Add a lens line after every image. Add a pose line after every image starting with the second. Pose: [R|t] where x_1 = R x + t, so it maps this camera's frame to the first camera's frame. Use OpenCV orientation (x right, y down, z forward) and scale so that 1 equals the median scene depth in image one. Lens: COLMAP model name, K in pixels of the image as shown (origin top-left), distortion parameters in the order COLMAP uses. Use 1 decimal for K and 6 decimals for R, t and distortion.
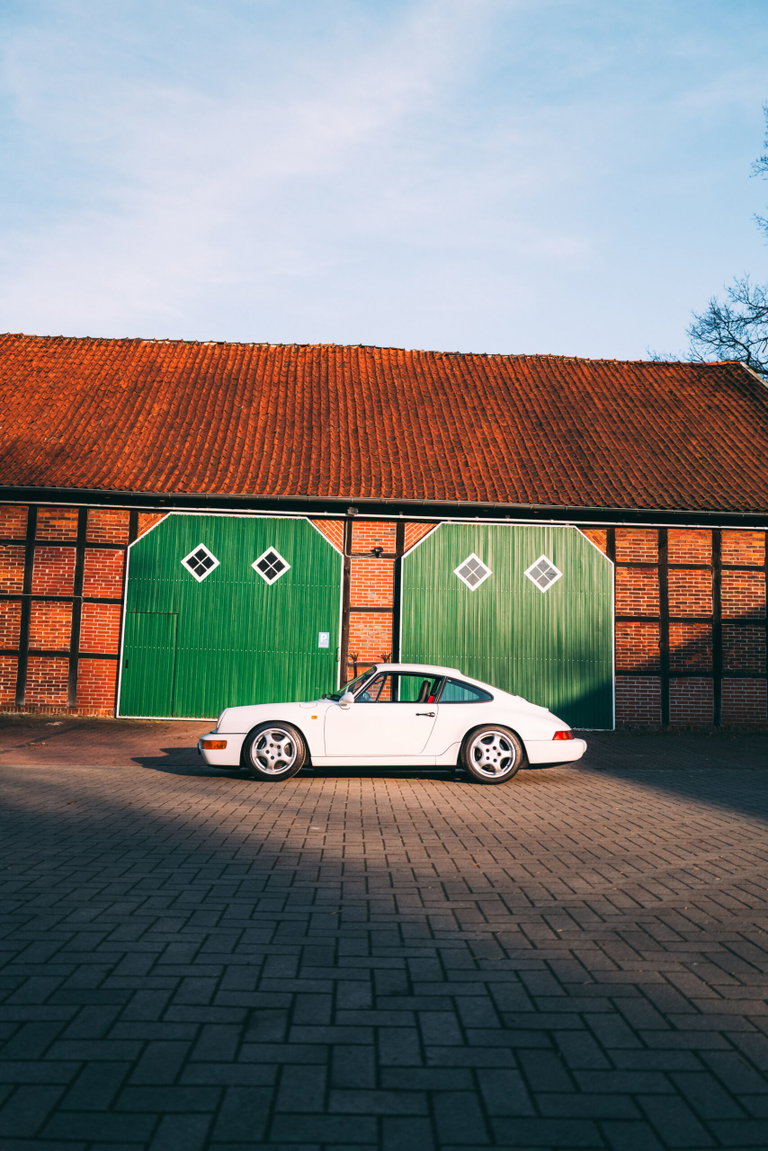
lens RADIAL K [[862.6, 0, 374.9], [0, 862.6, 575.8], [0, 0, 1]] dist [-0.015451, 0.007182]
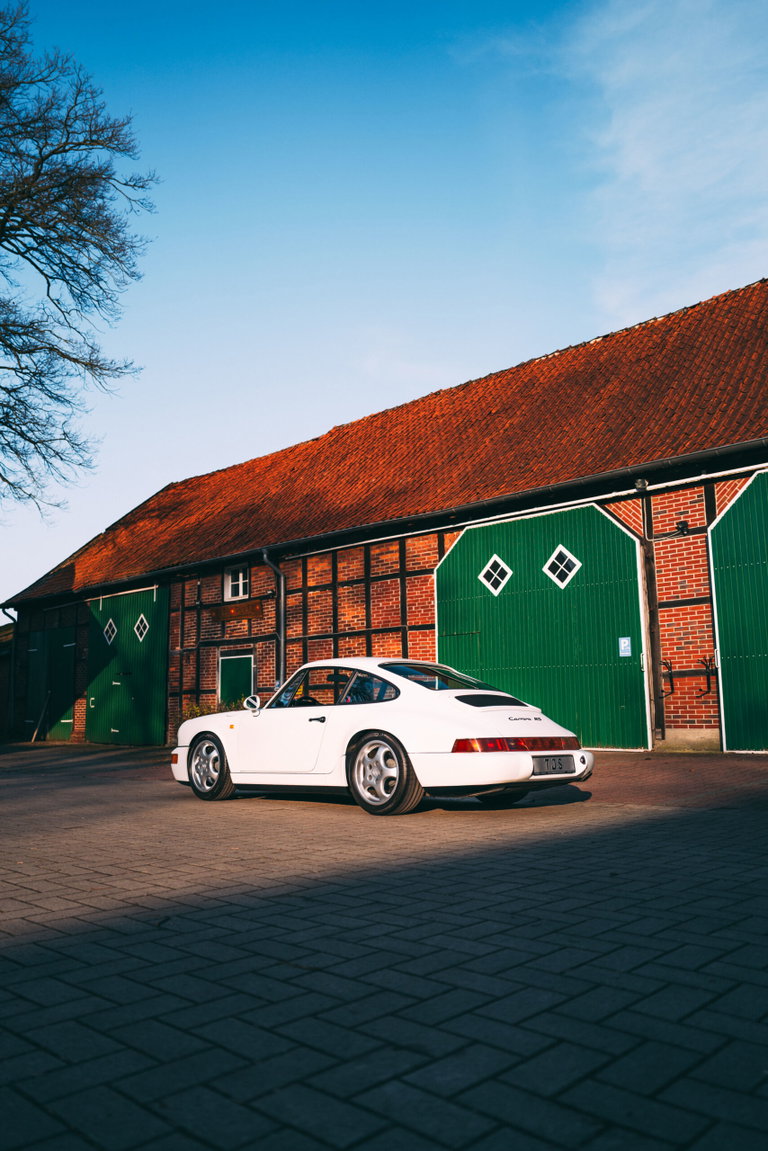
lens RADIAL K [[862.6, 0, 391.4], [0, 862.6, 571.6], [0, 0, 1]] dist [-0.015451, 0.007182]
pose [[0.712851, -0.149810, -0.685128, 0.349726], [0.112116, 0.988697, -0.099535, 0.060401], [0.692296, -0.005860, 0.721590, 0.257977]]
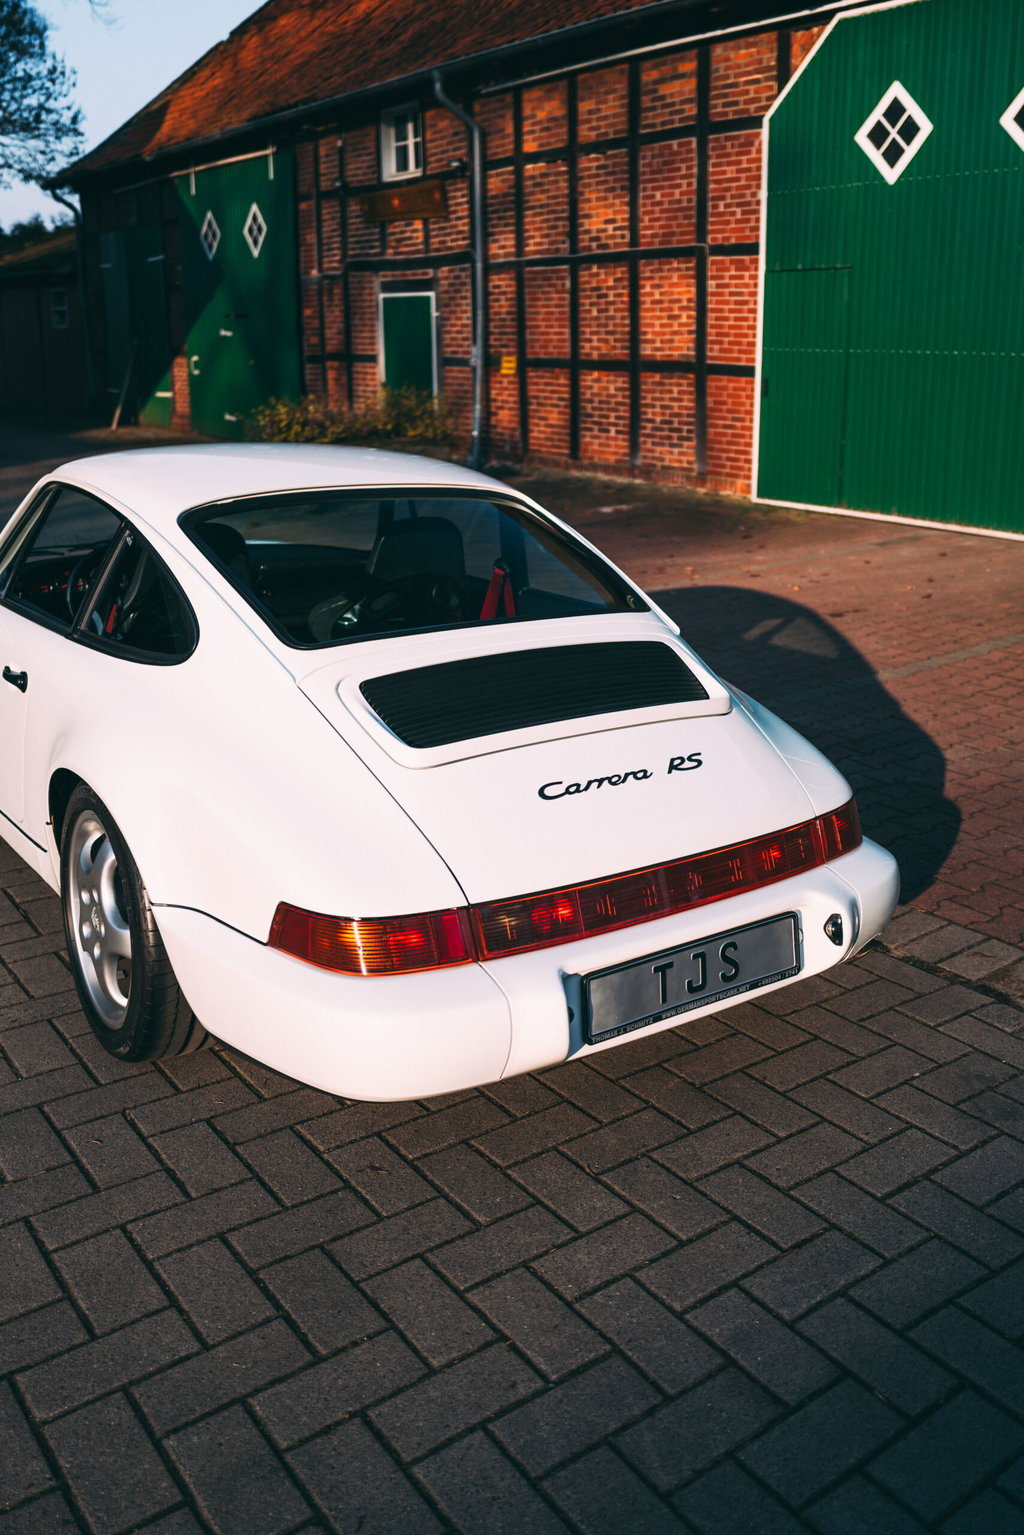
lens RADIAL K [[1354.0, 0, 605.5], [0, 1354.0, 638.4], [0, 0, 1]] dist [-0.016379, -0.024178]
pose [[0.604854, 0.144978, -0.783028, 0.242556], [0.099107, 0.961939, 0.254659, 0.038040], [0.790145, -0.231635, 0.567465, 0.481965]]
